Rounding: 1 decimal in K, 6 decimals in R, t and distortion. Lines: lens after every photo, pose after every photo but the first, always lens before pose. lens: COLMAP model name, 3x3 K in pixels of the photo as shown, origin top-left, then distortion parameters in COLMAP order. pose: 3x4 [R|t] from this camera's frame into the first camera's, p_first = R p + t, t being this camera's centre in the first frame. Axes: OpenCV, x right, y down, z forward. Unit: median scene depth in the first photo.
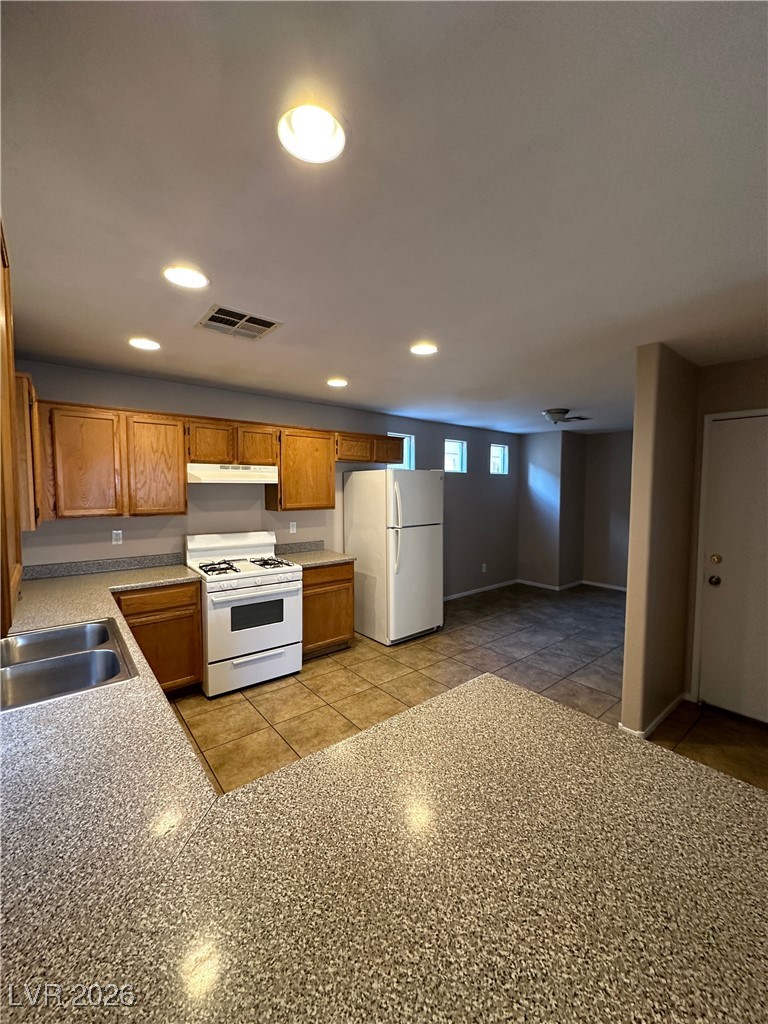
lens RADIAL K [[408.0, 0, 384.0], [0, 408.0, 512.0], [0, 0, 1]] dist [-0.000542, 0.000148]
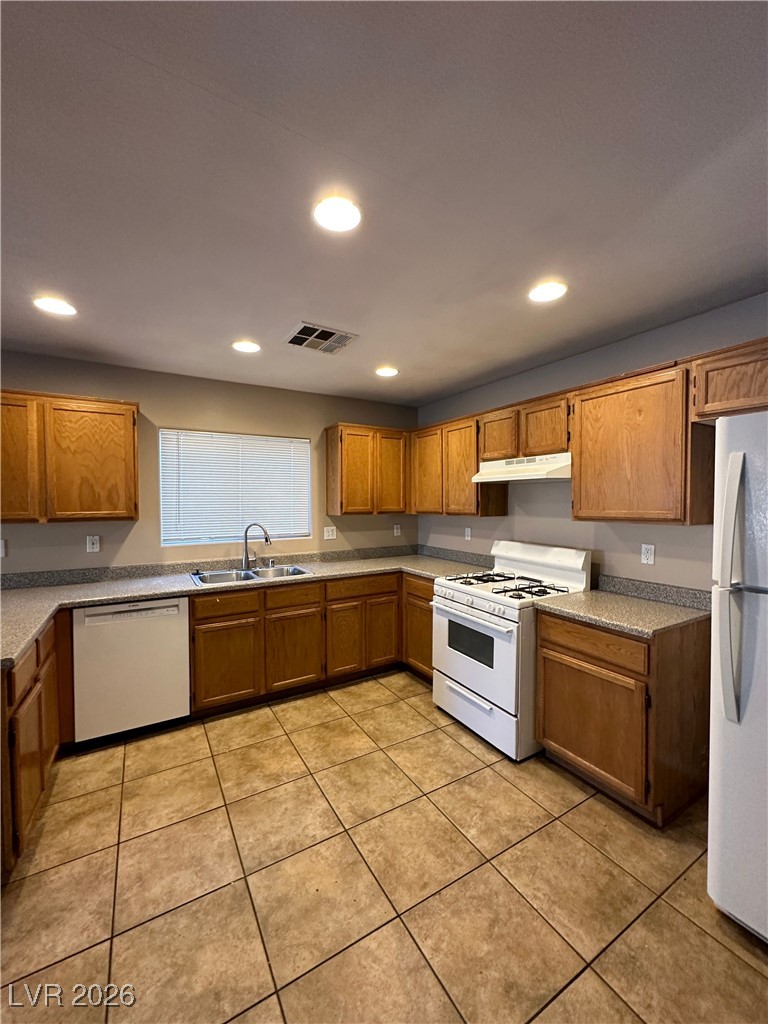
lens RADIAL K [[408.0, 0, 384.0], [0, 408.0, 512.0], [0, 0, 1]] dist [-0.000542, 0.000148]
pose [[-0.142248, 0.024250, -0.989534, 0.430405], [-0.059480, 0.997684, 0.033000, -0.019109], [0.988042, 0.063551, -0.140477, 0.789708]]
